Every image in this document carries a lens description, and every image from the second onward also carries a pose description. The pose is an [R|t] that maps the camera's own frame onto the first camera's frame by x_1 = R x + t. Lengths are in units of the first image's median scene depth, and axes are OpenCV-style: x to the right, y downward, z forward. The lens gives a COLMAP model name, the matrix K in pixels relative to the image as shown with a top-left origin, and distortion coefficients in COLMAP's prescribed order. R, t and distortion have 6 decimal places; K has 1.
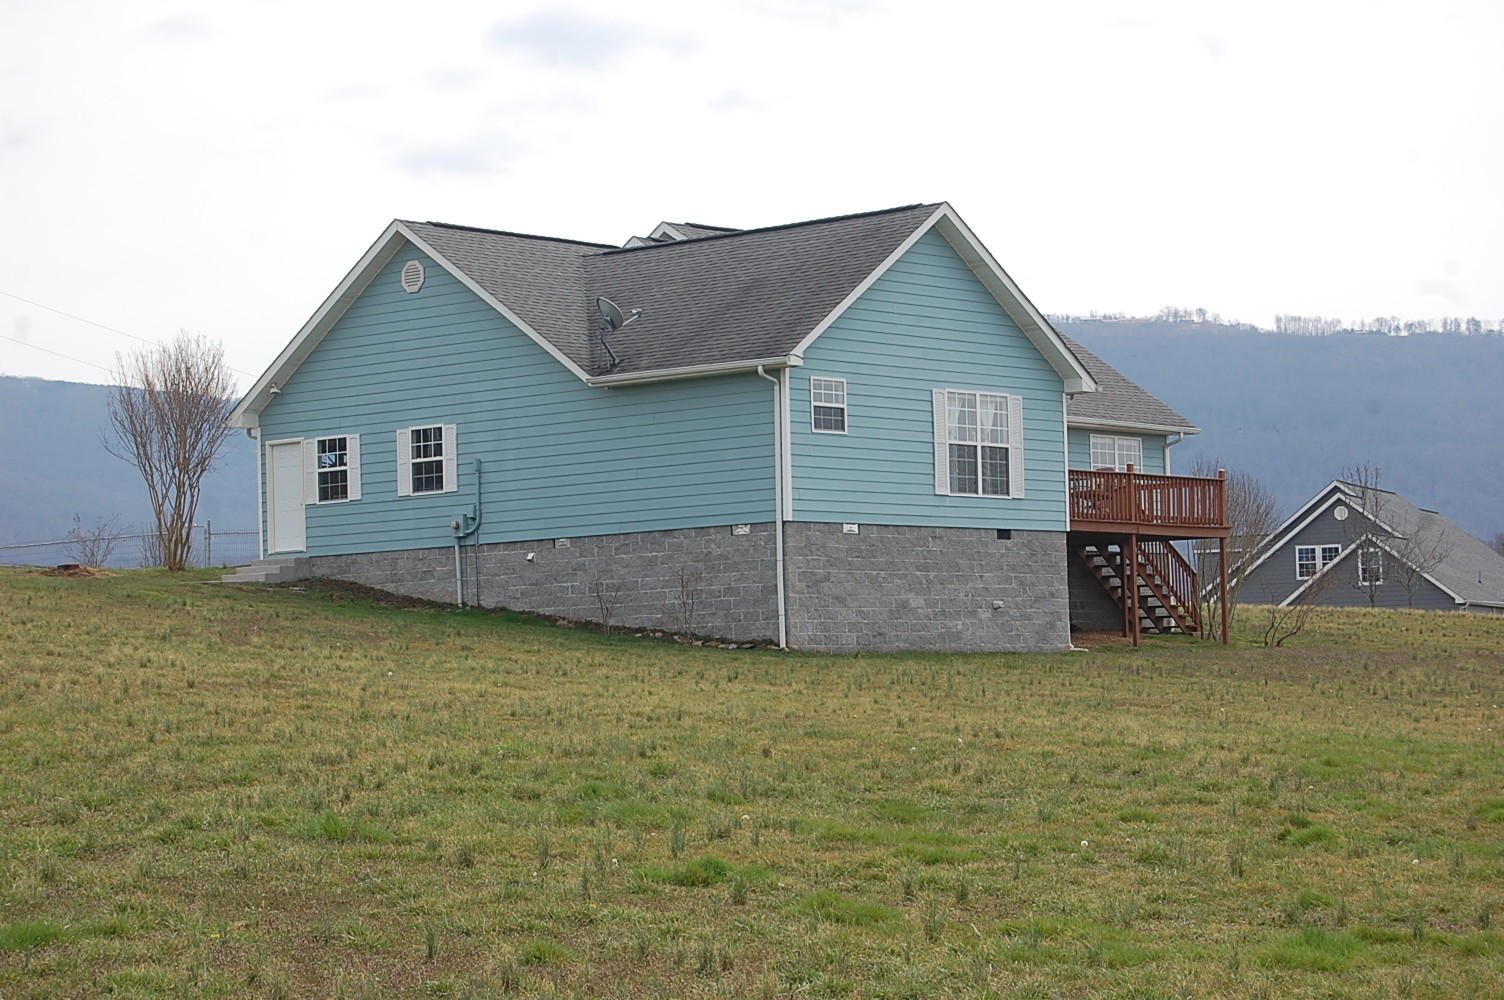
lens RADIAL K [[3425.3, 0, 752.0], [0, 3425.3, 500.0], [0, 0, 1]] dist [-0.029716, -0.137811]
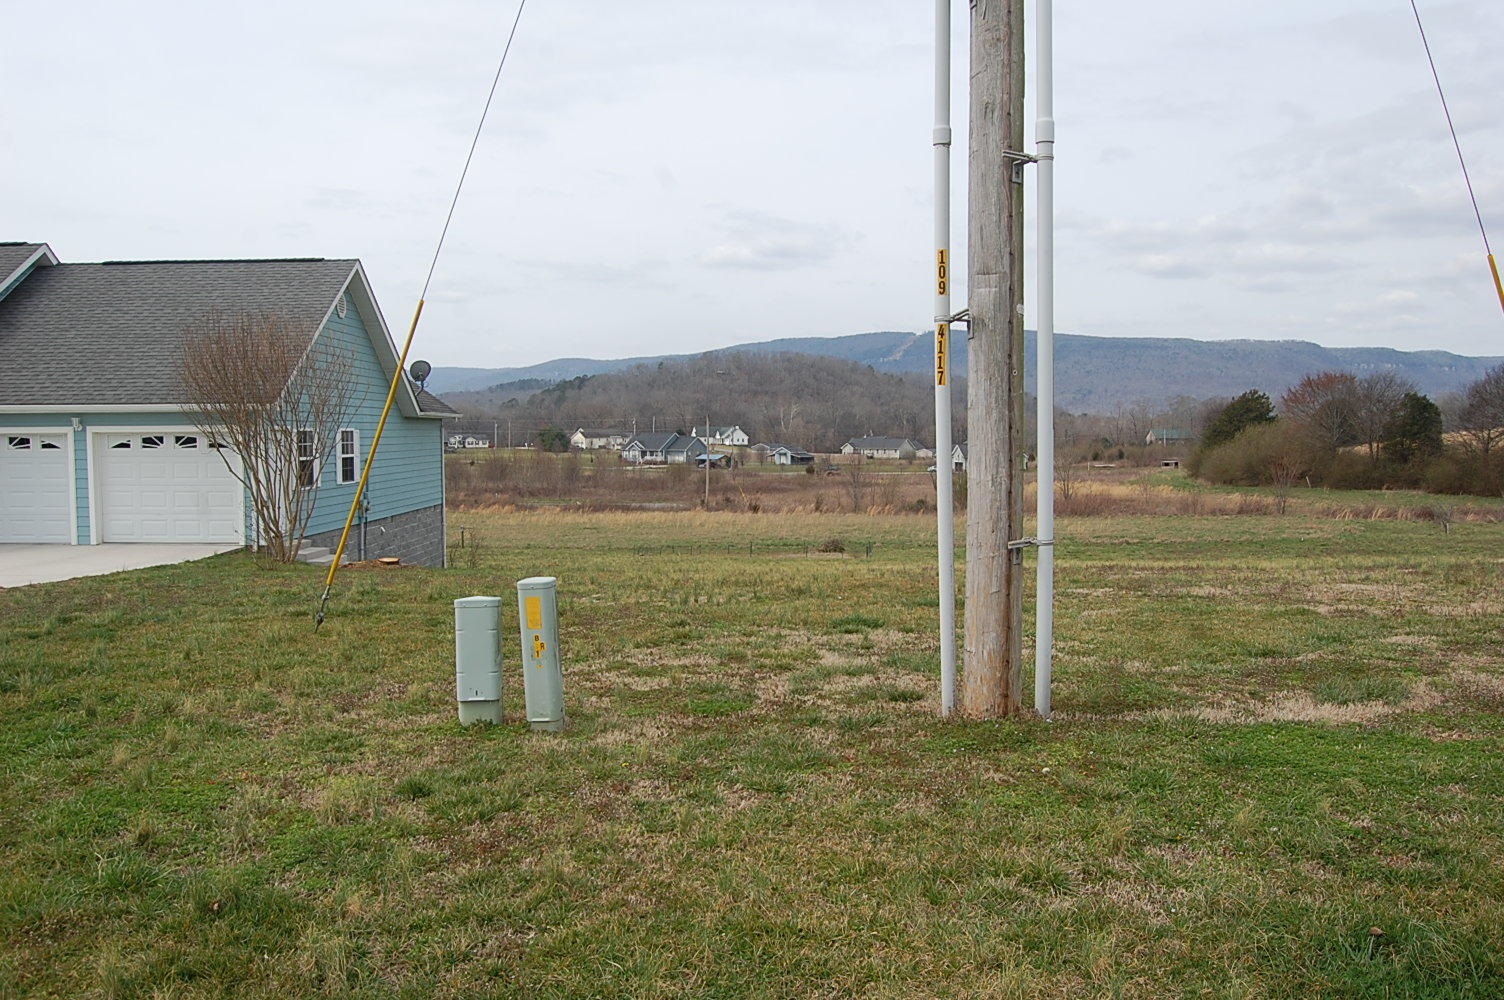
lens RADIAL K [[1176.9, 0, 773.3], [0, 1176.9, 514.9], [0, 0, 1]] dist [-0.102993, 0.045338]
pose [[-0.679548, -0.027833, 0.733103, -0.315448], [-0.030296, 0.999492, 0.009864, 0.000558], [-0.733005, -0.015507, -0.680046, 0.723299]]
